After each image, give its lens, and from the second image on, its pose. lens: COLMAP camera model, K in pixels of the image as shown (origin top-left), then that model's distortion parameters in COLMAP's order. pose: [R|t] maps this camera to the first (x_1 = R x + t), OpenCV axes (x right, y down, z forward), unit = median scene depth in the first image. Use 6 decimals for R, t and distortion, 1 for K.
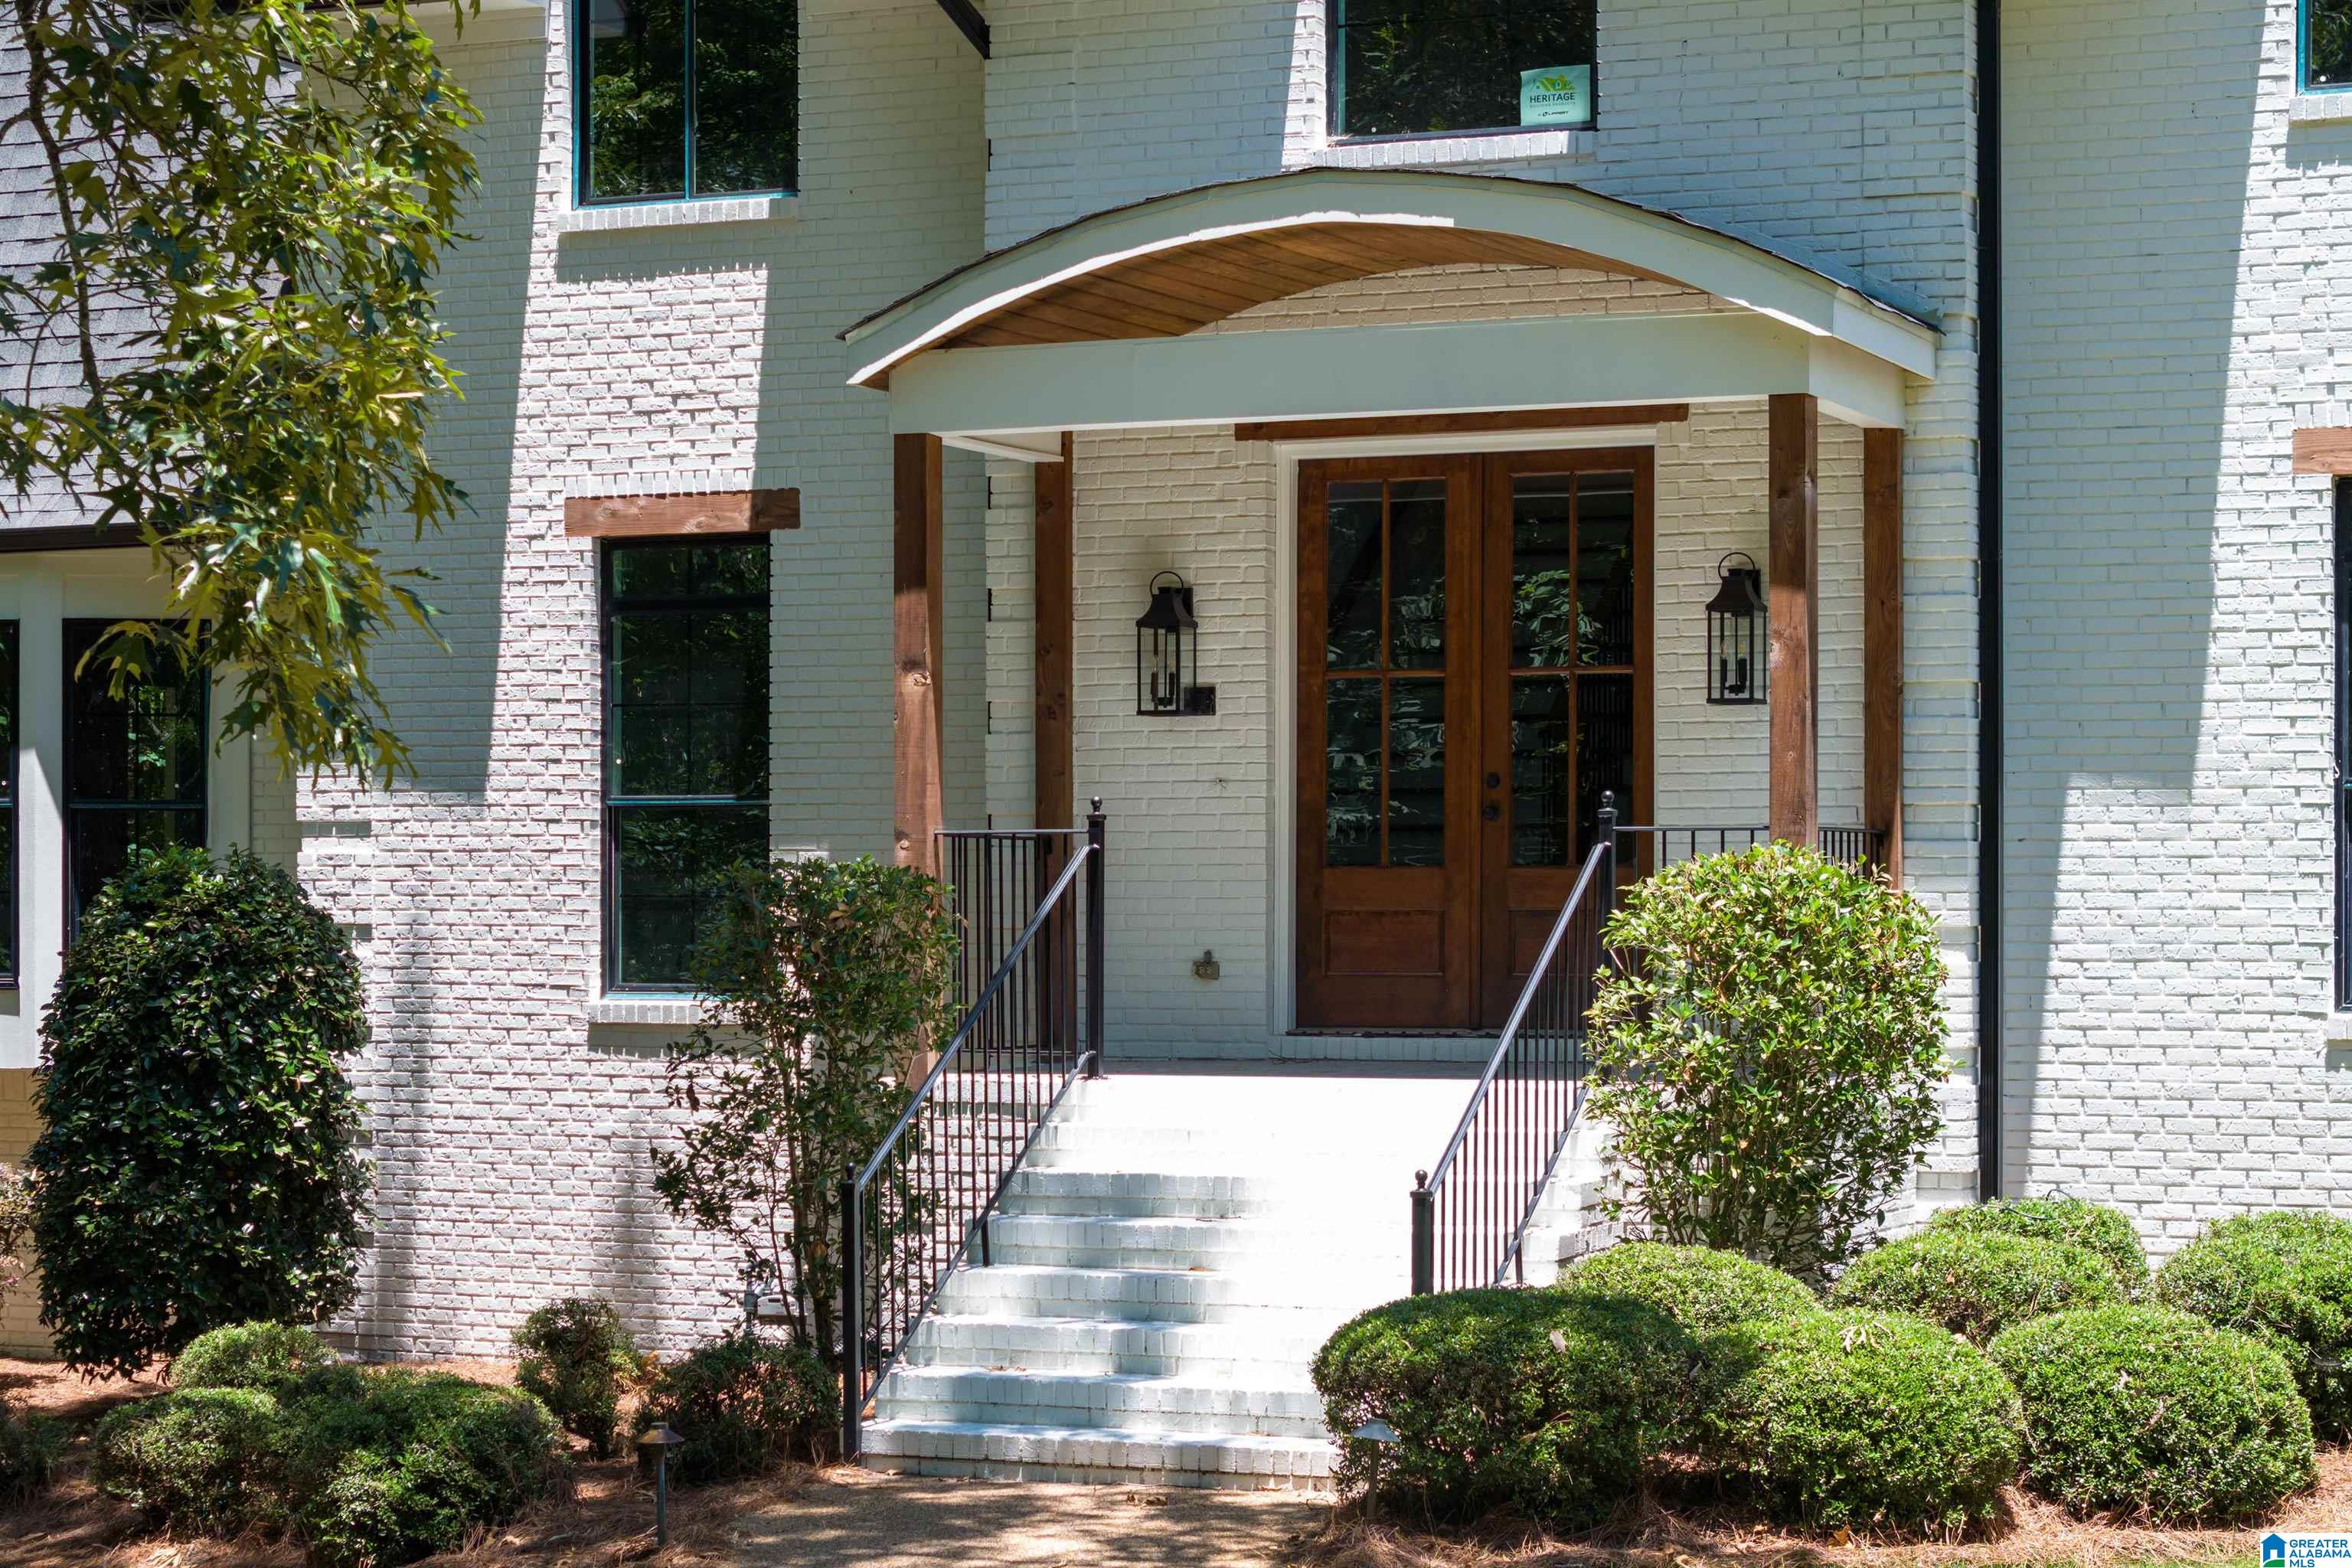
lens RADIAL K [[4843.9, 0, 1176.0], [0, 4843.9, 948.8], [0, 0, 1]] dist [-0.145268, 0.843575]
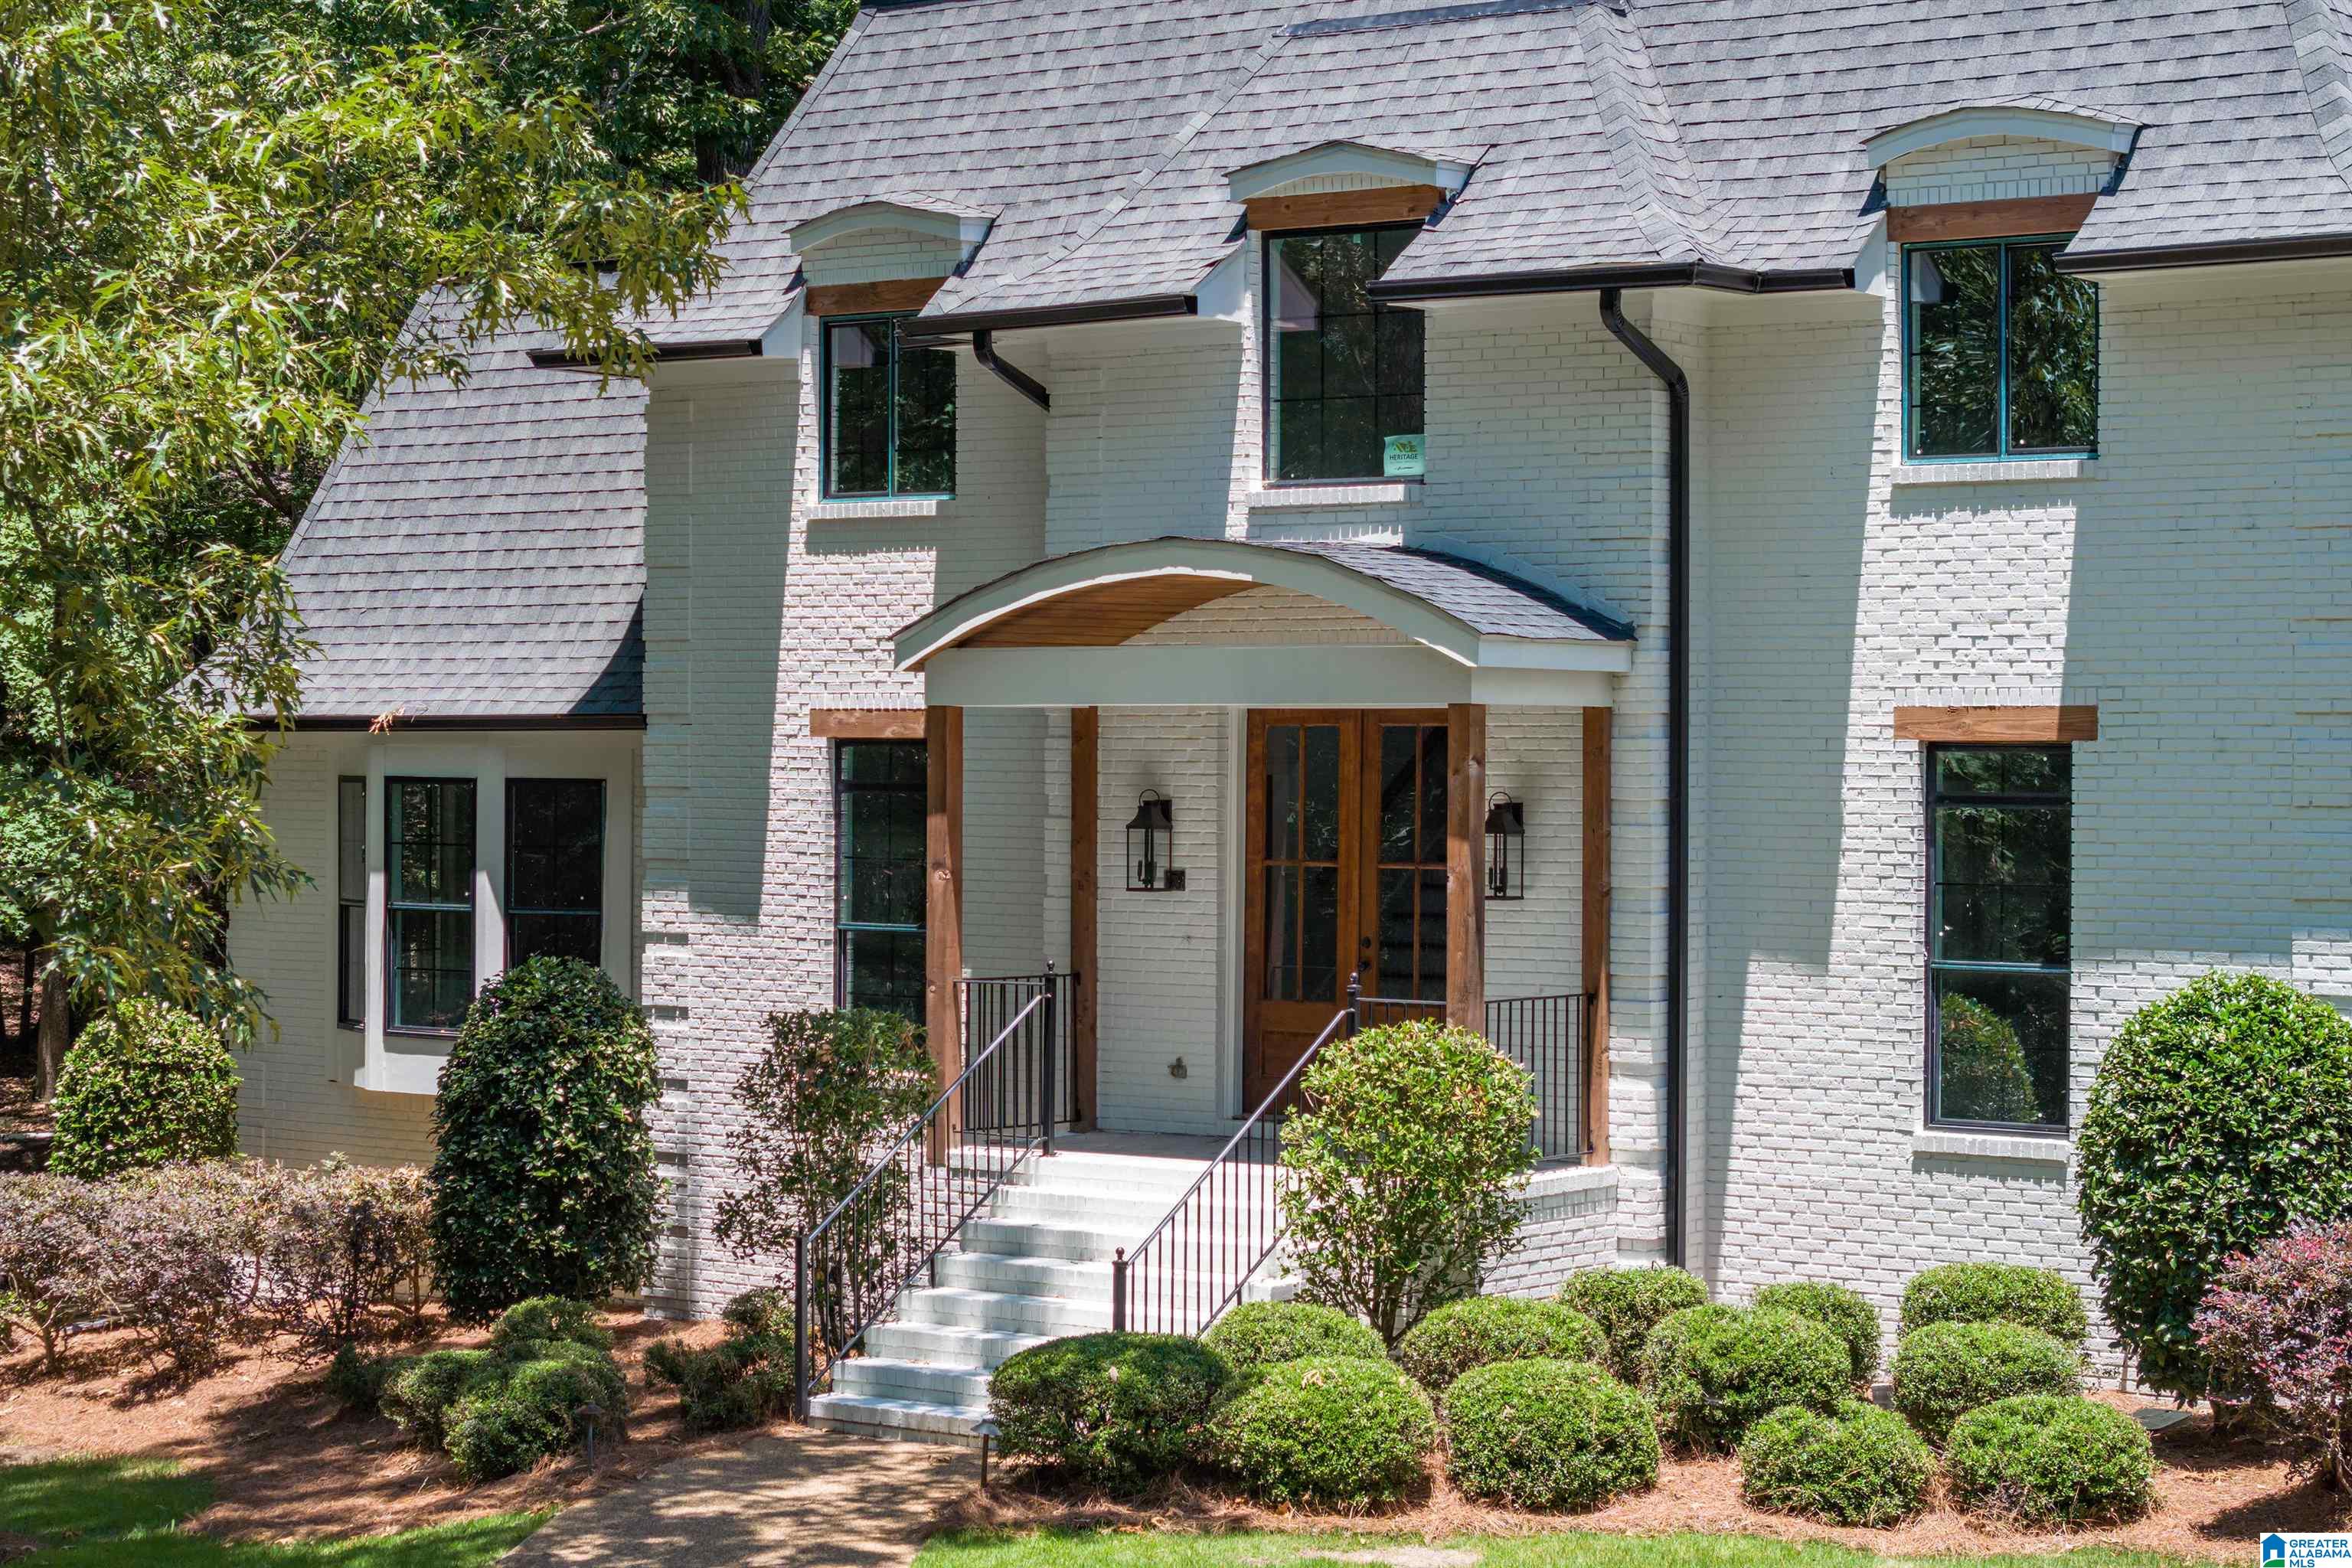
lens RADIAL K [[4793.6, 0, 1170.2], [0, 4793.6, 757.6], [0, 0, 1]] dist [-0.125429, 0.741605]
pose [[0.970973, 0.006350, -0.239106, 0.339840], [-0.008207, 0.999943, -0.006775, -0.078107], [0.239049, 0.008541, 0.970970, -0.358502]]
